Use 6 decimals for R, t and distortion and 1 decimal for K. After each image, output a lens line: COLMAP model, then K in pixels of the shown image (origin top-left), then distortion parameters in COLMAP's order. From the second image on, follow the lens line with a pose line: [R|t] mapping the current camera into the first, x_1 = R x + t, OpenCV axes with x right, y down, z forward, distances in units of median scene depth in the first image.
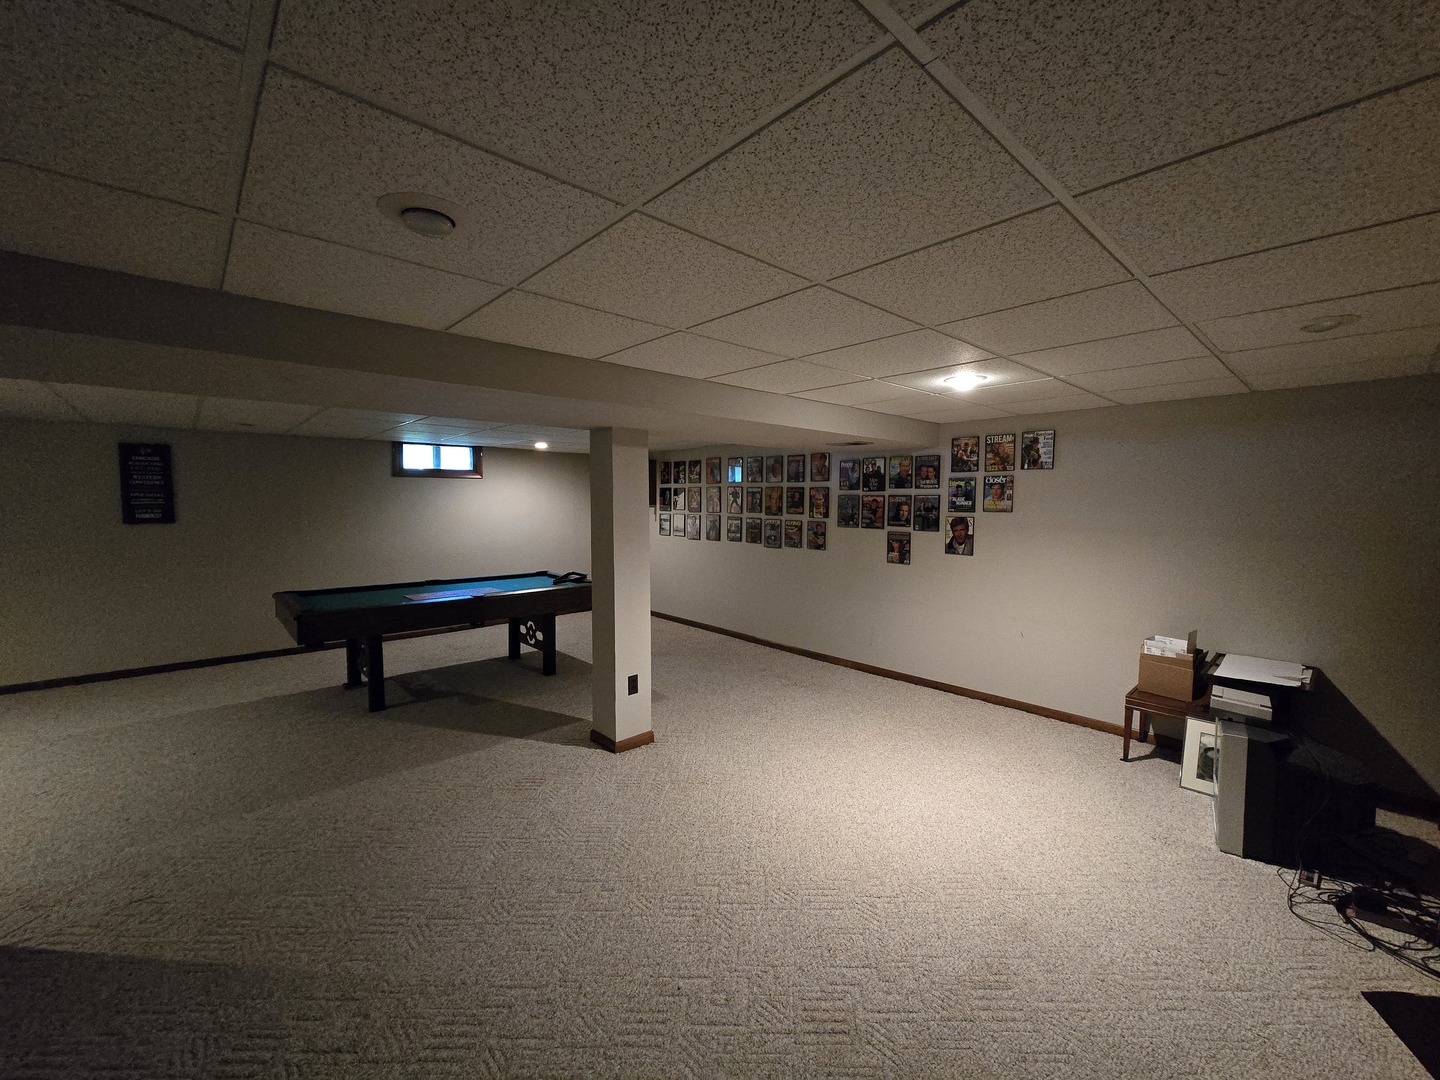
lens RADIAL K [[591.2, 0, 722.7], [0, 591.2, 529.4], [0, 0, 1]] dist [0.000102, 0.000043]
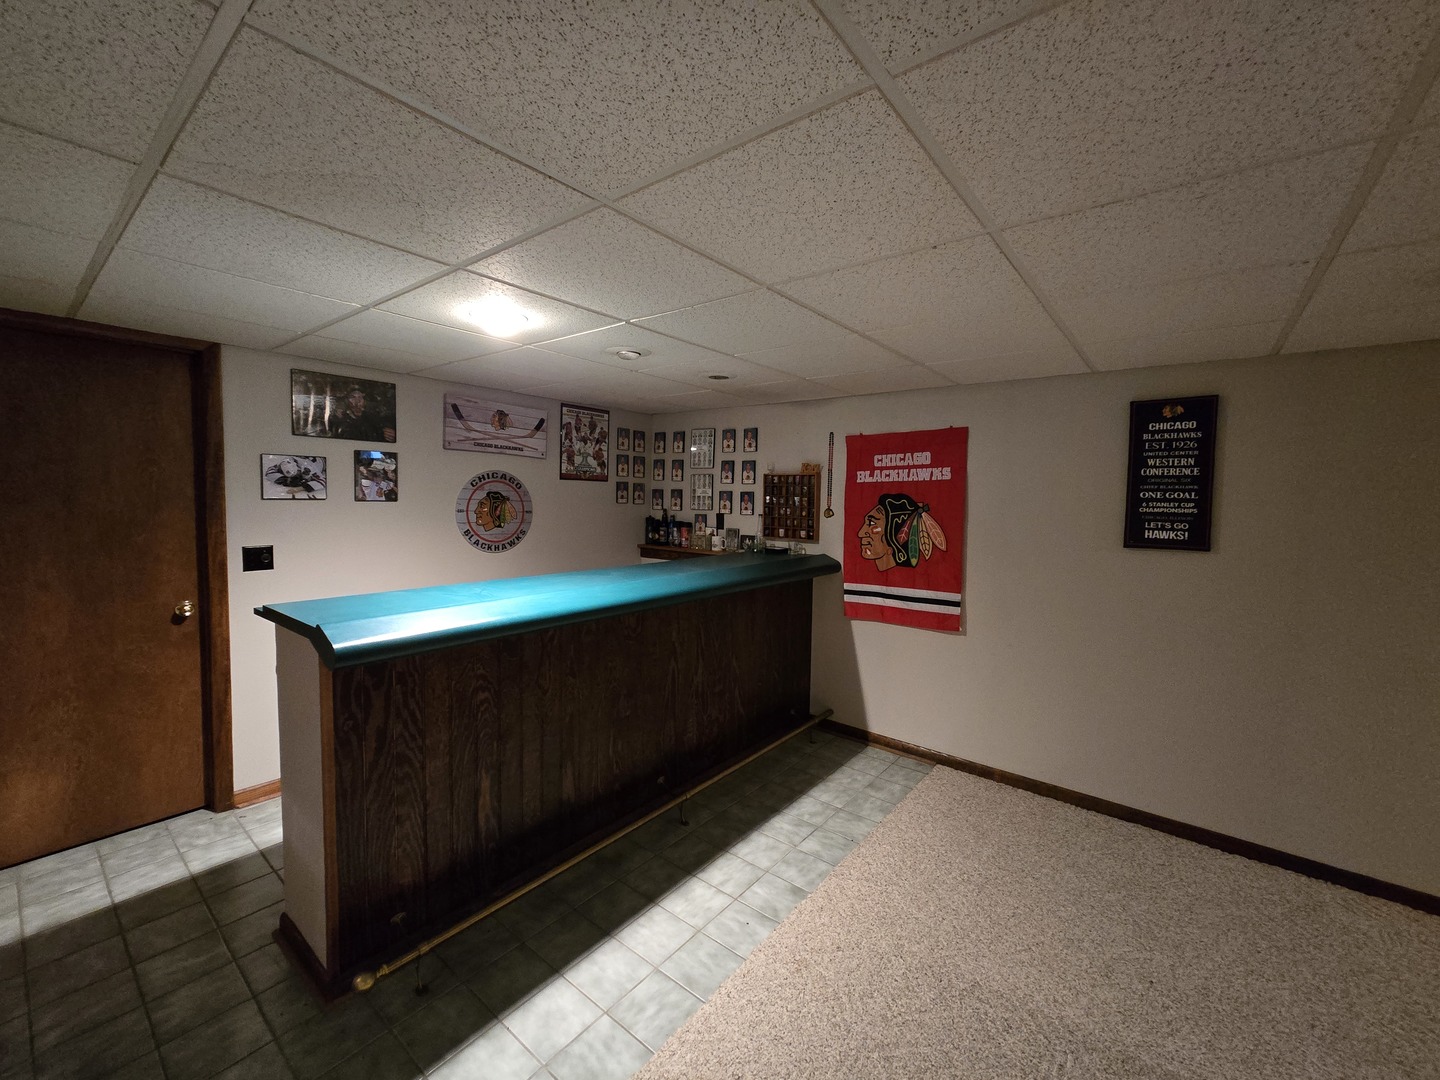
lens RADIAL K [[591.2, 0, 722.7], [0, 591.2, 529.4], [0, 0, 1]] dist [0.000102, 0.000043]
pose [[0.148167, 0.057384, -0.987296, -0.507688], [-0.067608, 0.996567, 0.047777, -0.026371], [0.986649, 0.059670, 0.151538, 0.528923]]
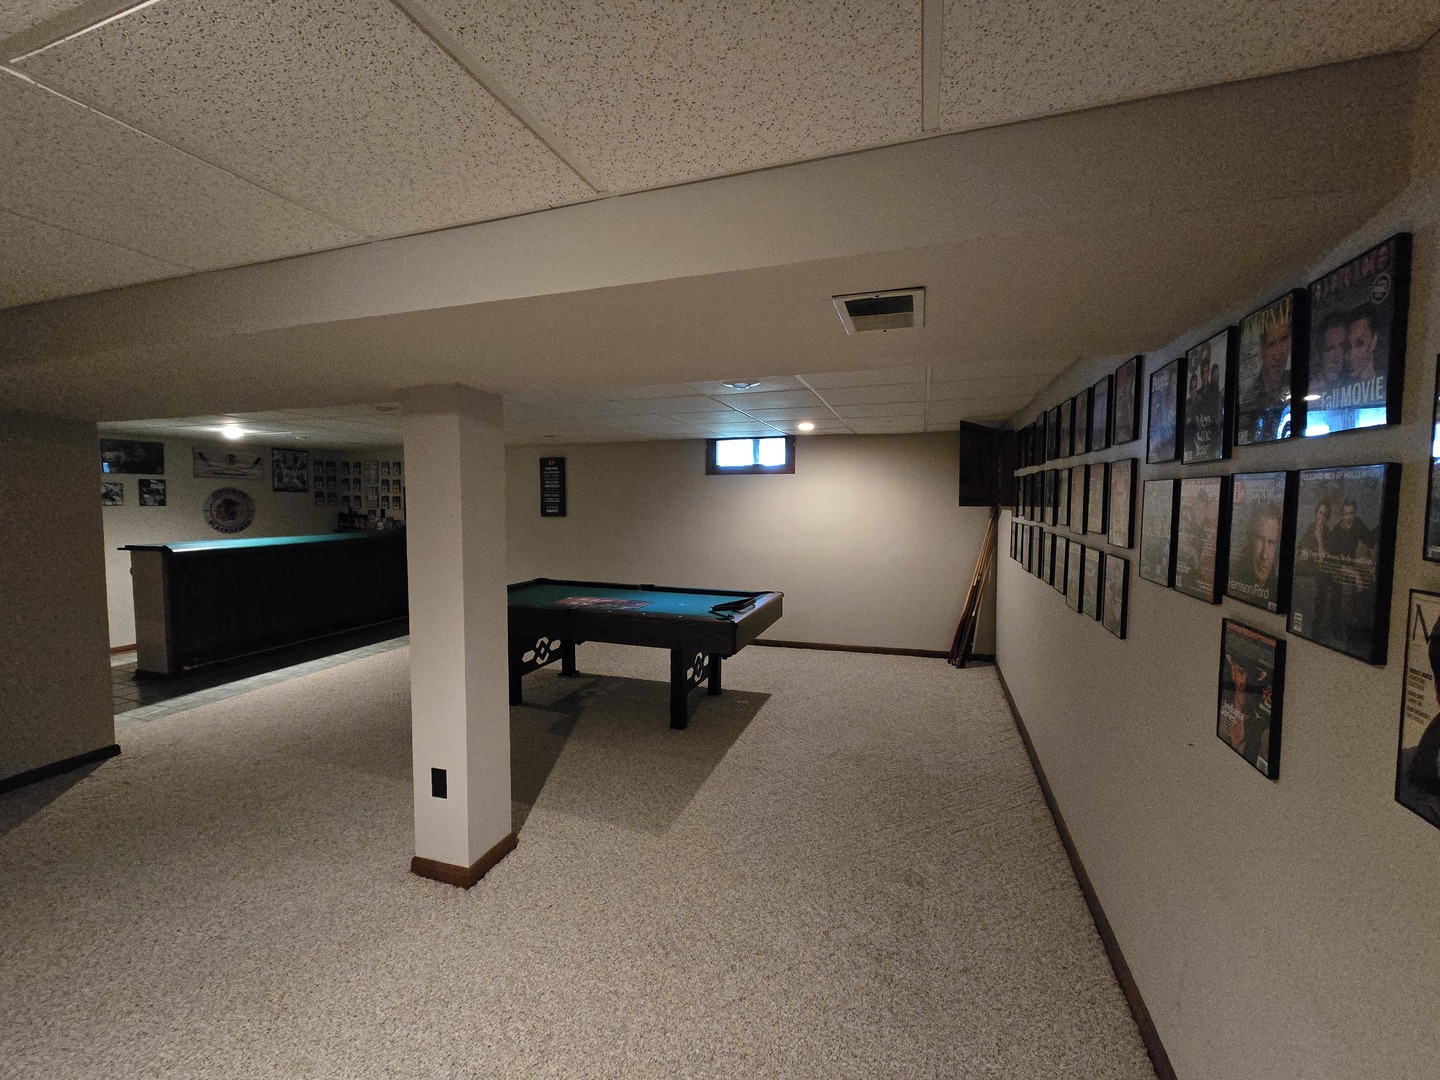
lens RADIAL K [[591.2, 0, 722.7], [0, 591.2, 529.4], [0, 0, 1]] dist [0.000102, 0.000043]
pose [[0.473624, 0.043472, -0.879653, 0.406443], [-0.041608, 0.998770, 0.026956, -0.033400], [0.879744, 0.023833, 0.474851, 0.702920]]
